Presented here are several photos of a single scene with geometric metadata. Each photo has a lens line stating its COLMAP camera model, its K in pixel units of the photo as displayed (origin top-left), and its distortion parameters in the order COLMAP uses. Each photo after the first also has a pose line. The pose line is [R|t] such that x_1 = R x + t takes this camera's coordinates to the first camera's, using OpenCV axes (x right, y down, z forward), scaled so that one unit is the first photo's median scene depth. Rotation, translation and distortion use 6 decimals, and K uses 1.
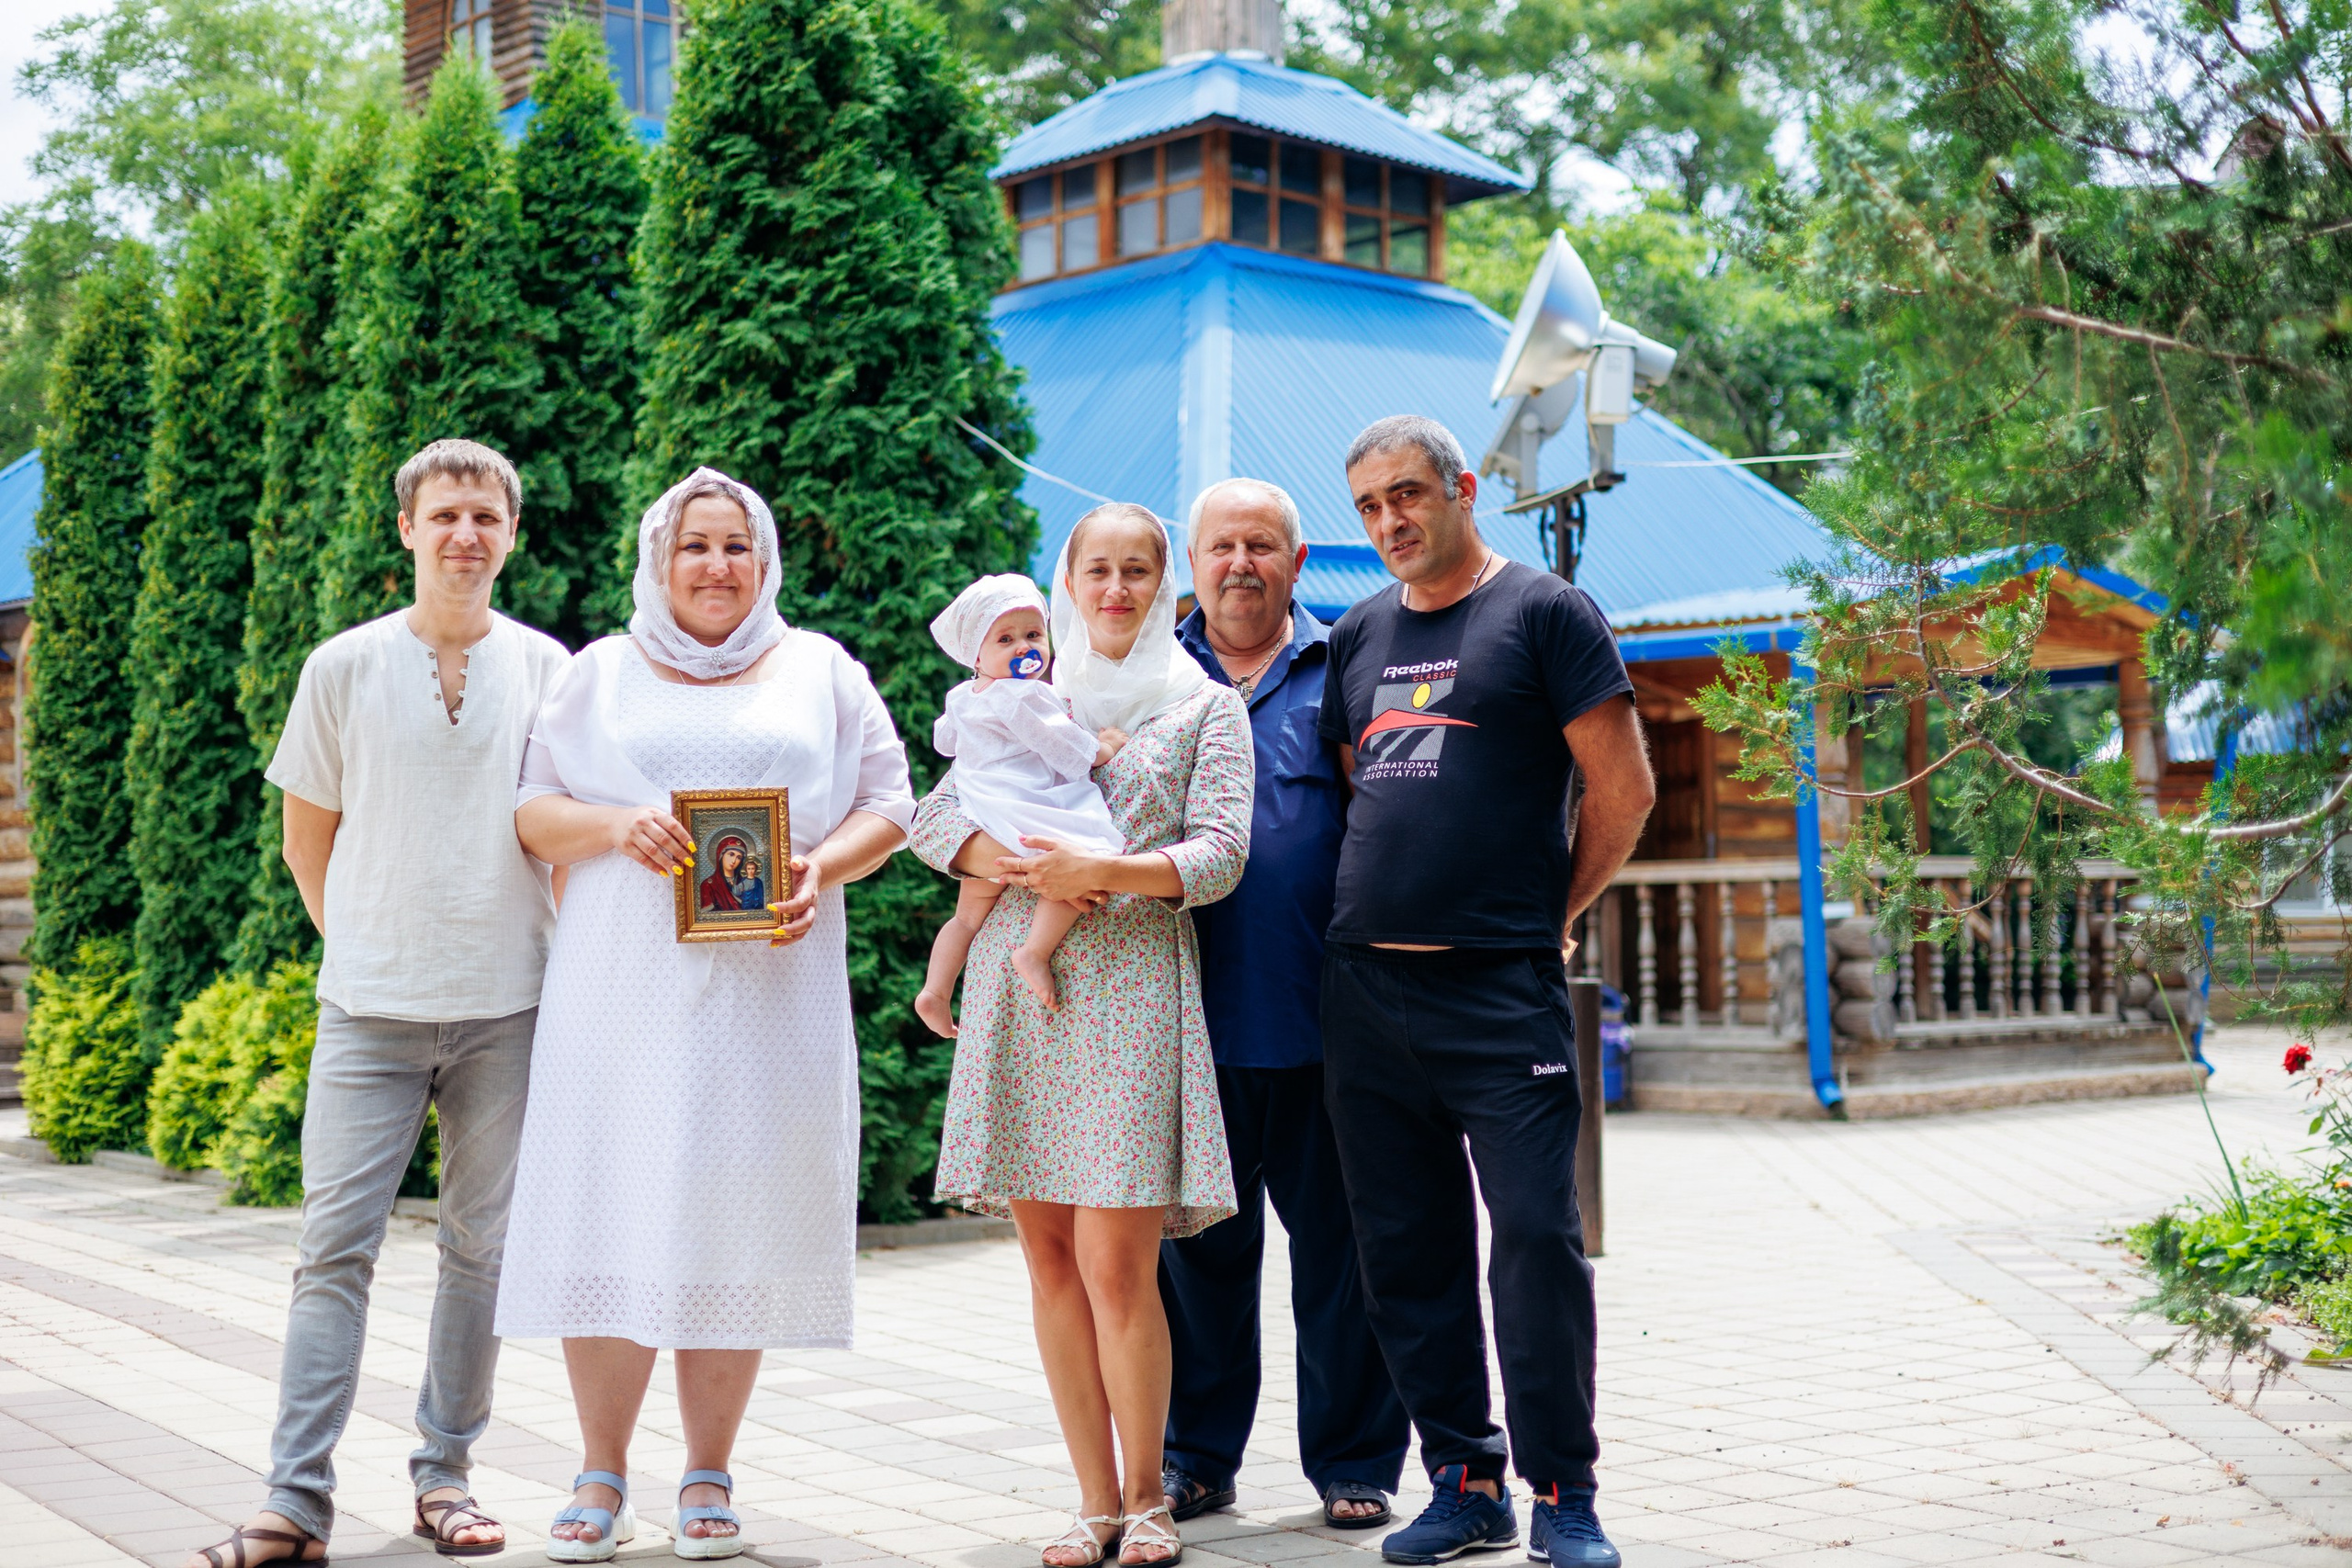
lens RADIAL K [[3289.3, 0, 1176.0], [0, 3289.3, 784.0], [0, 0, 1]] dist [0.021525, -0.035142]
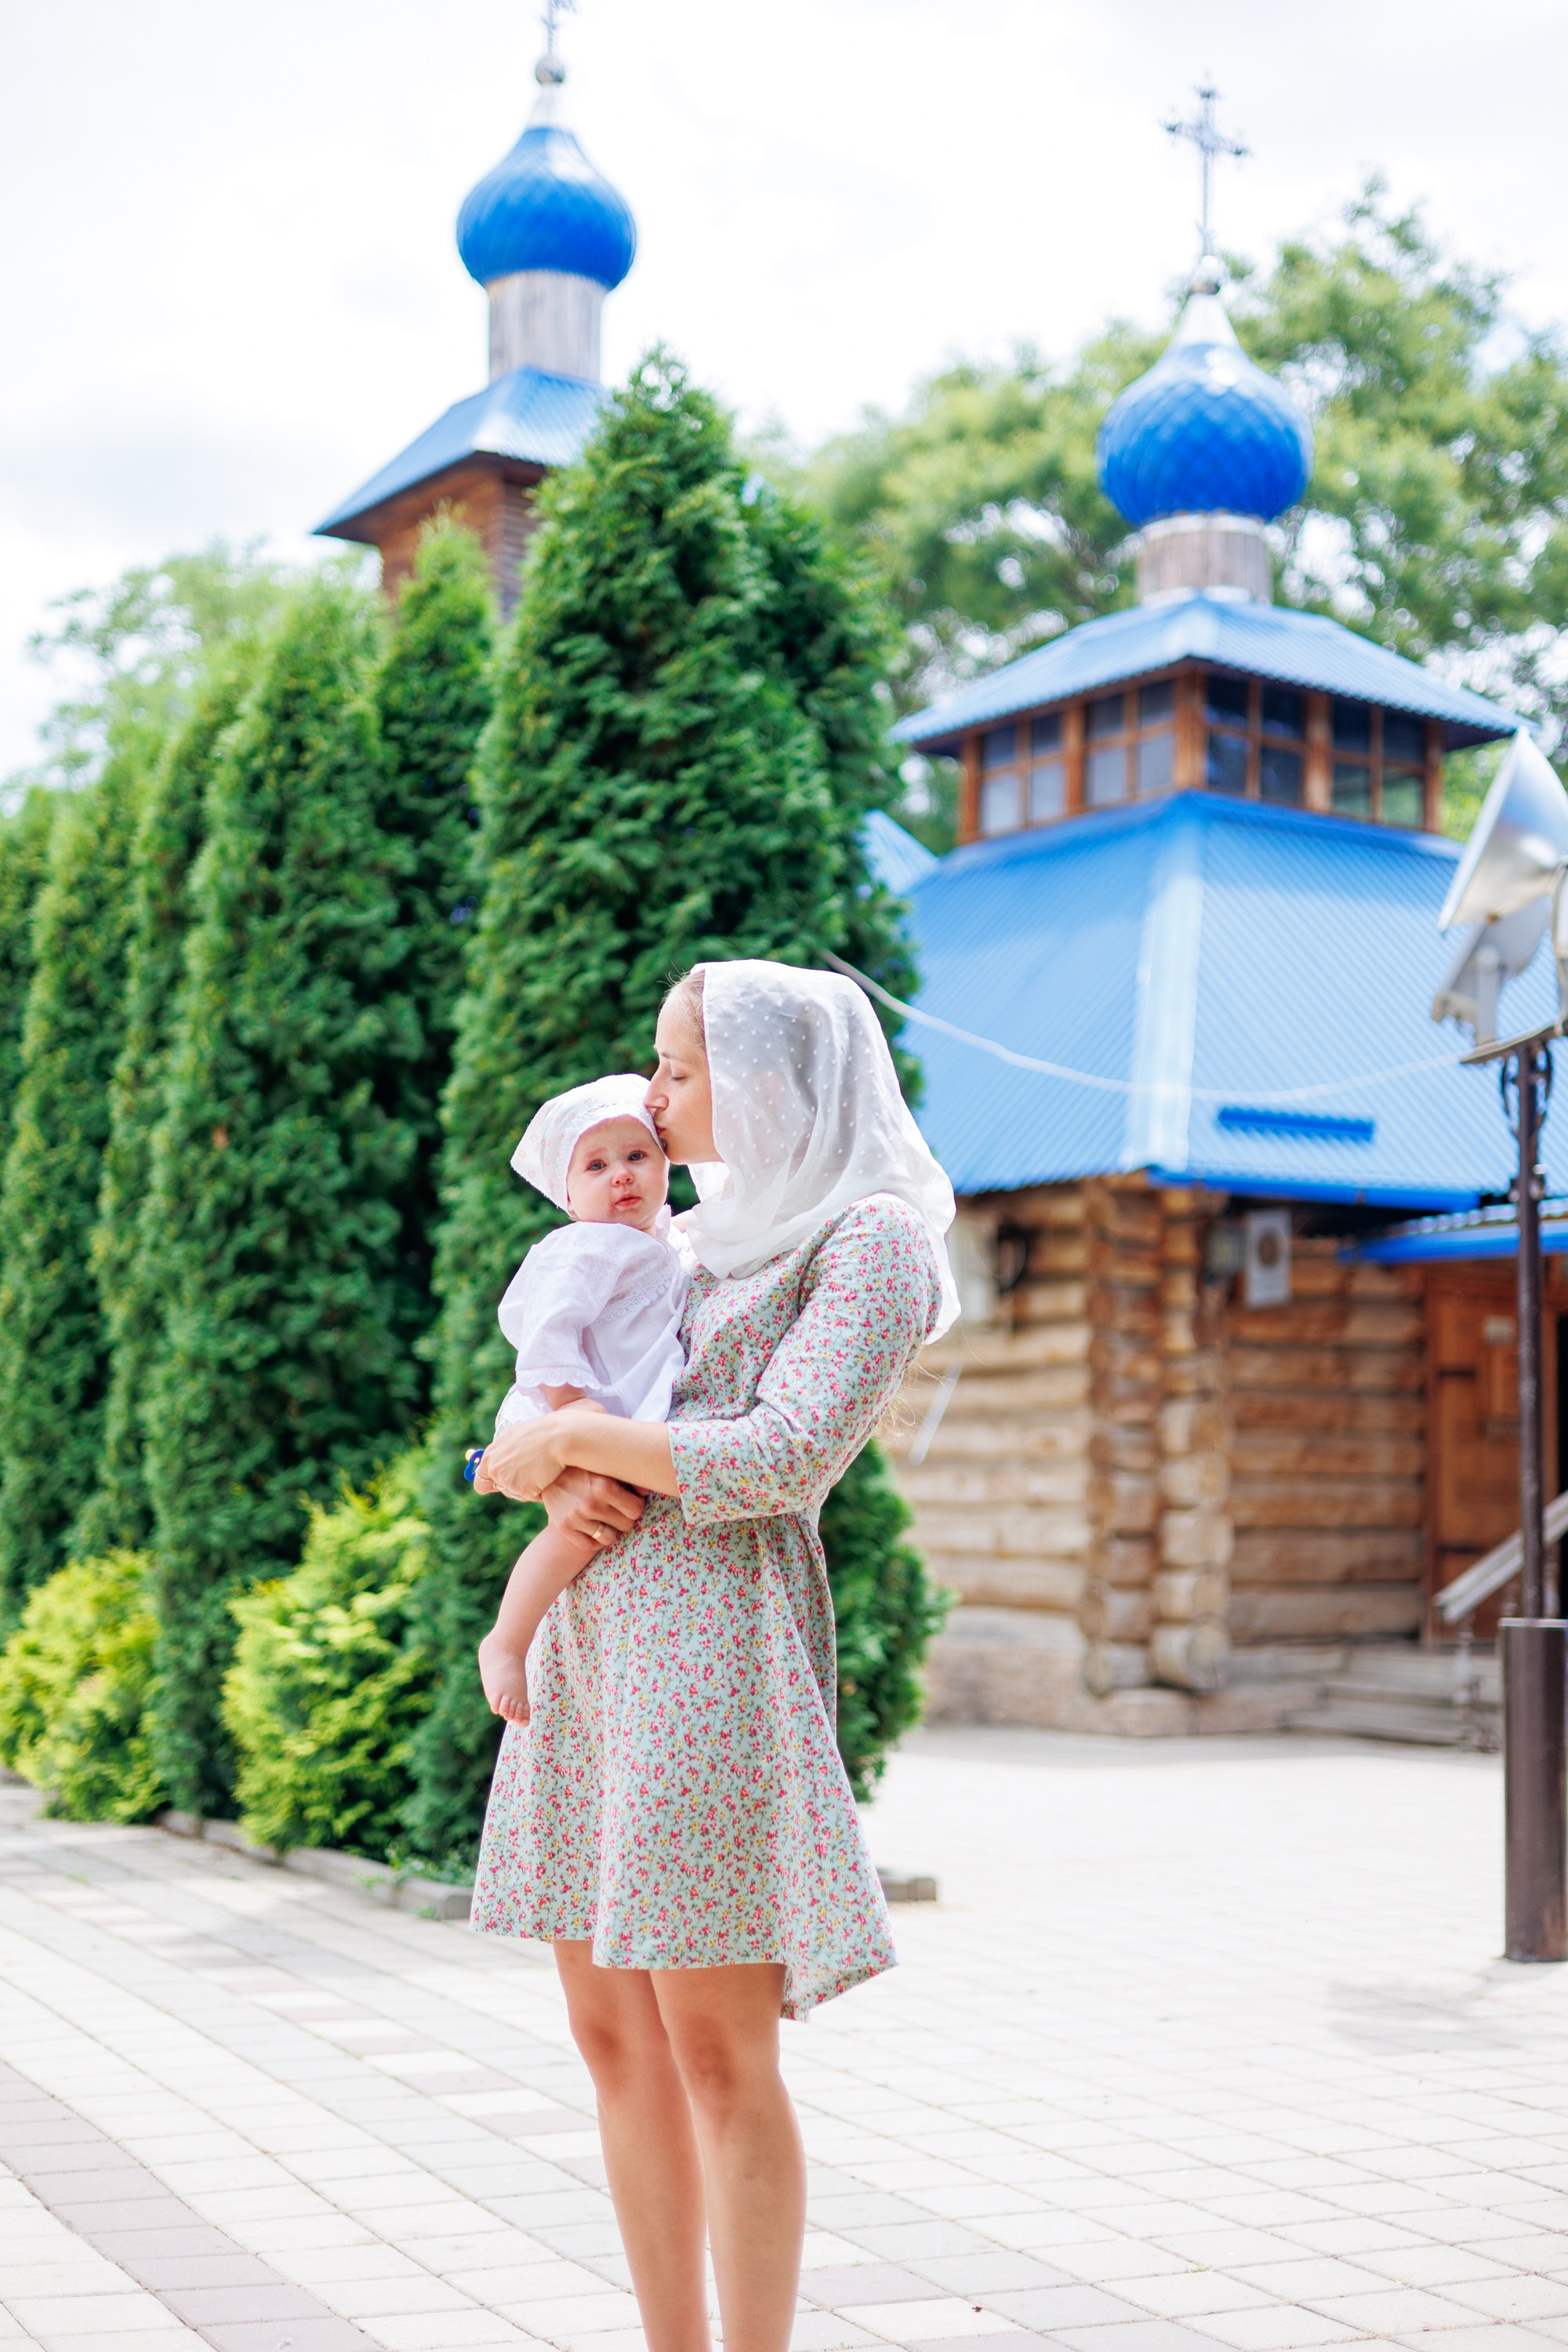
lens RADIAL K [[3295.9, 0, 784.0], [0, 3295.9, 1176.0], [0, 0, 1]] dist [-0.010776, 0.135565]
pose [[0.991731, 0.012641, -0.127711, 0.031448], [-0.020012, 0.998197, -0.056596, -0.001856], [0.126766, 0.058684, 0.990195, 0.120370]]
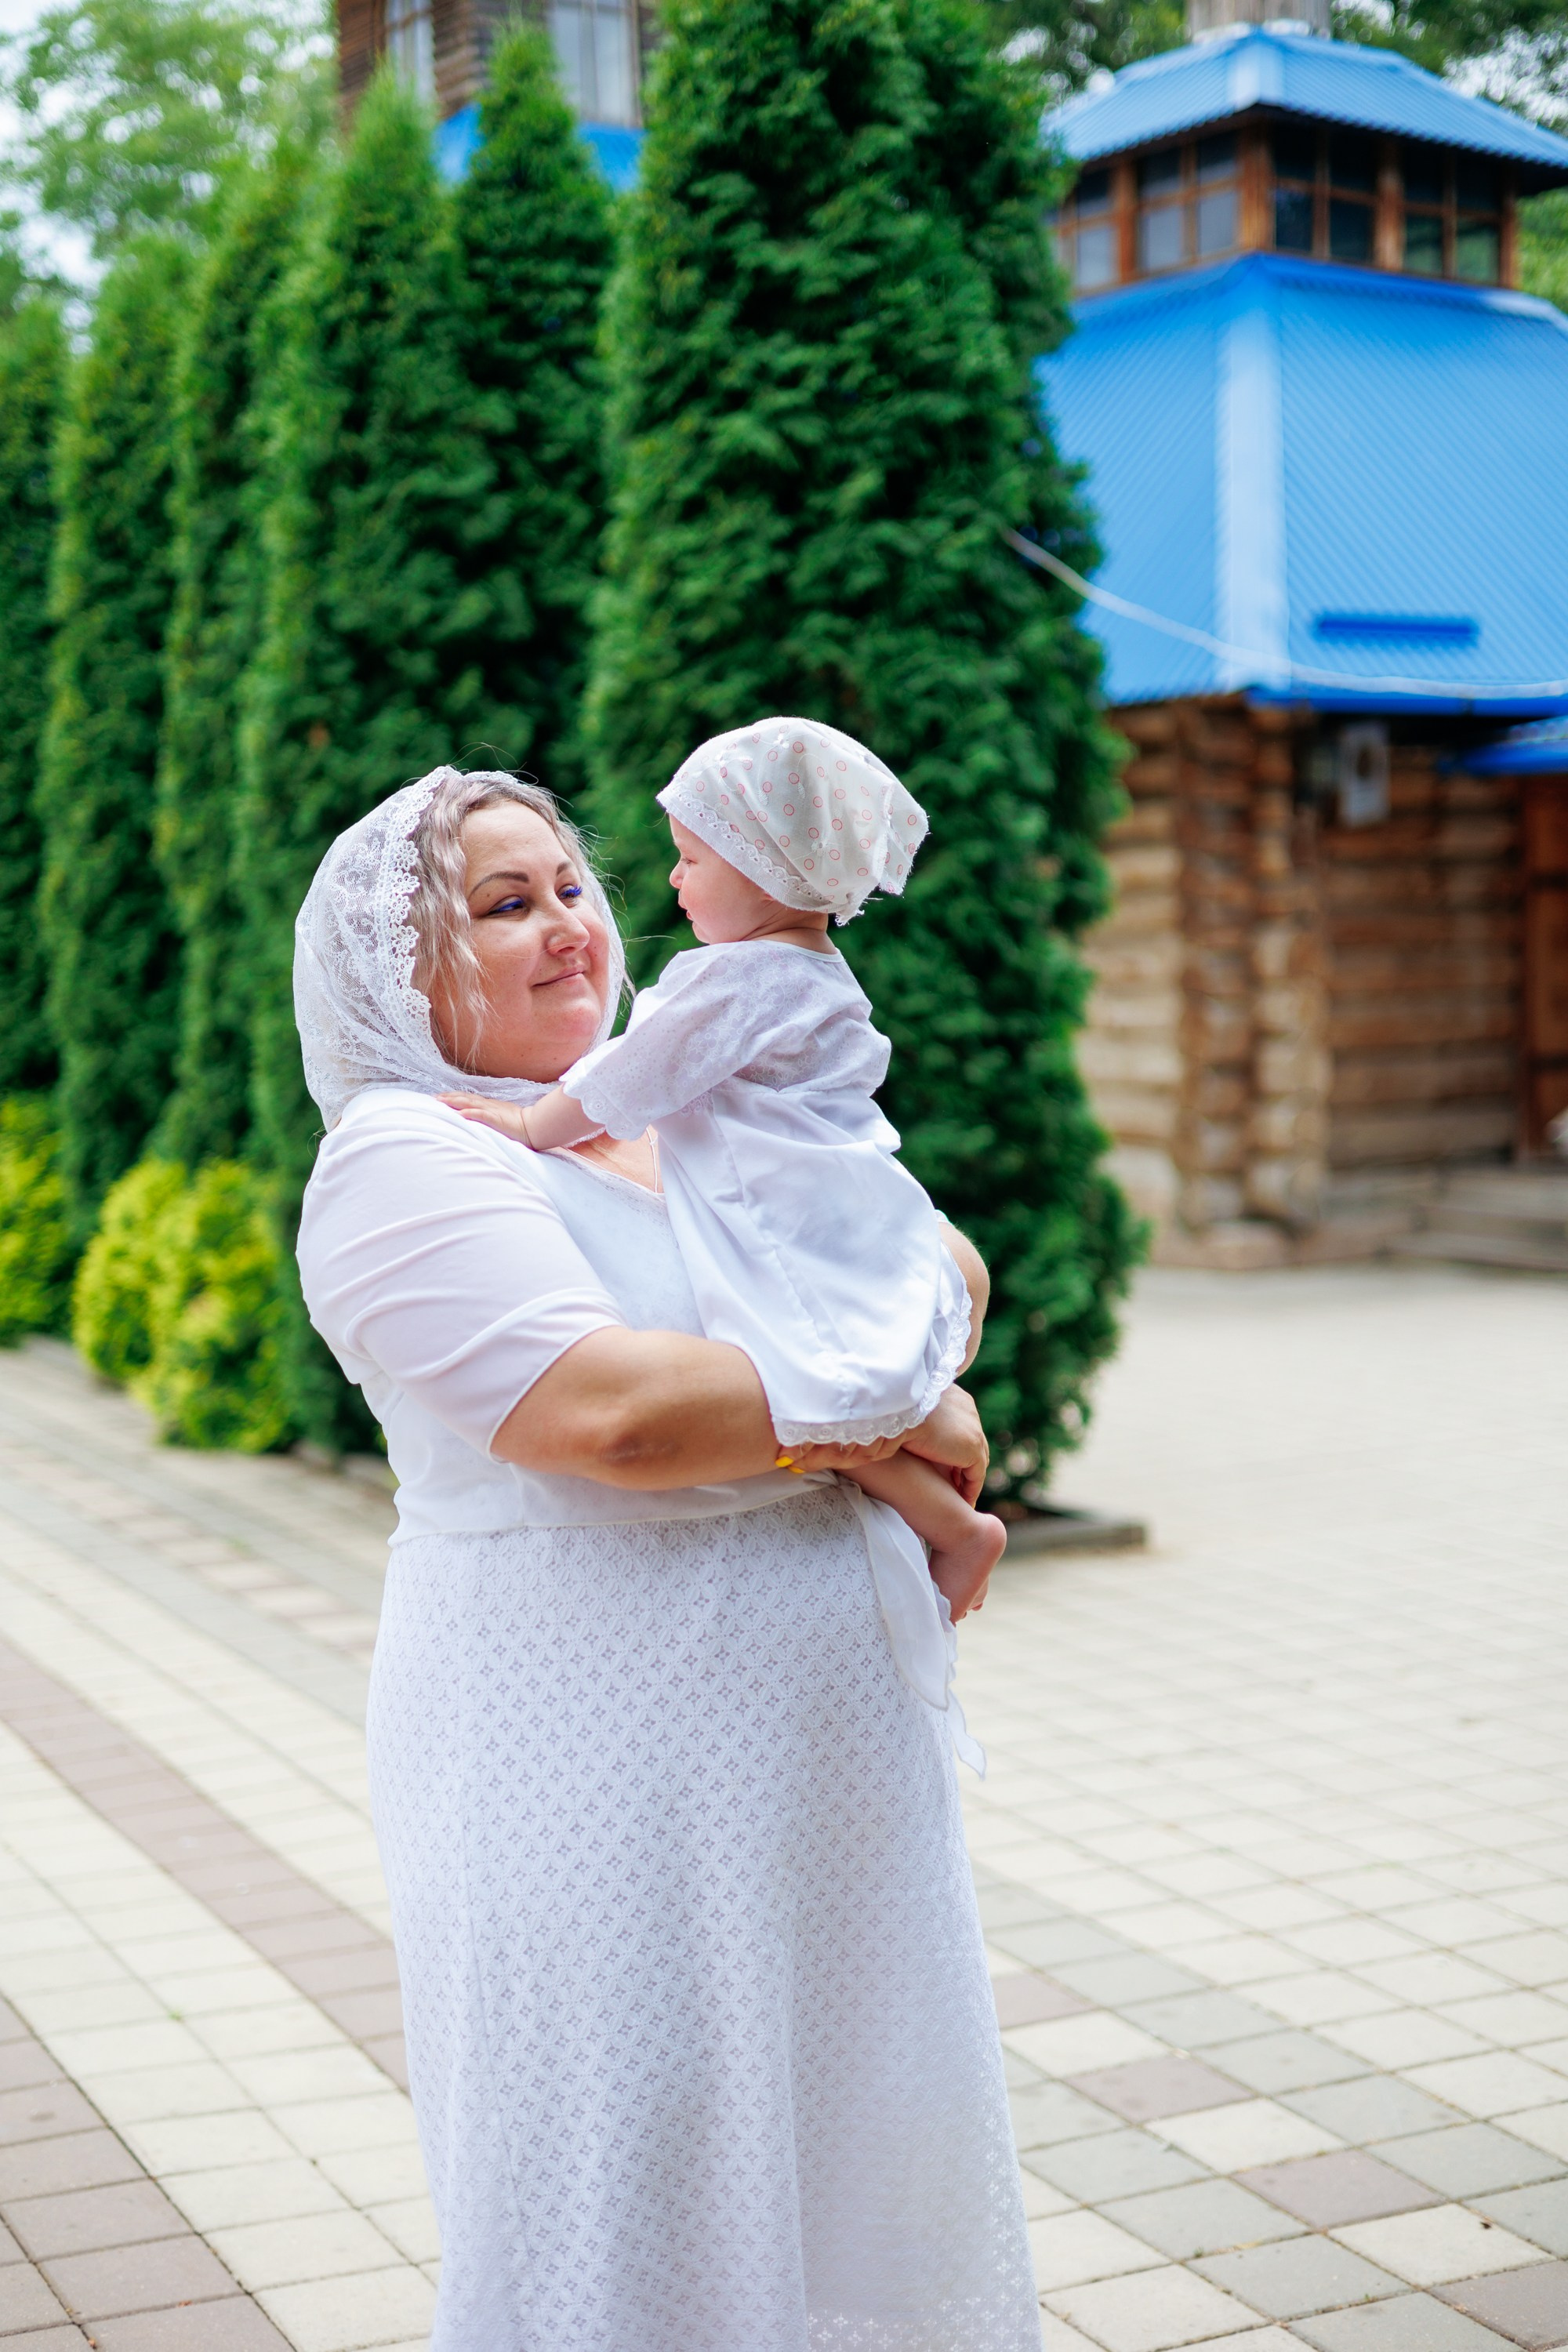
lens RADIAL K [[3295.9, 0, 784.0], [0, 3295.9, 1176.0], [0, 0, 1]] dist [-0.010776, 0.135565]
pose [[0.994223, 0.000058, -0.107332, -0.031326], [0.012472, 0.993164, 0.116059, -0.044828], [0.106605, -0.116727, 0.987426, 0.172862]]
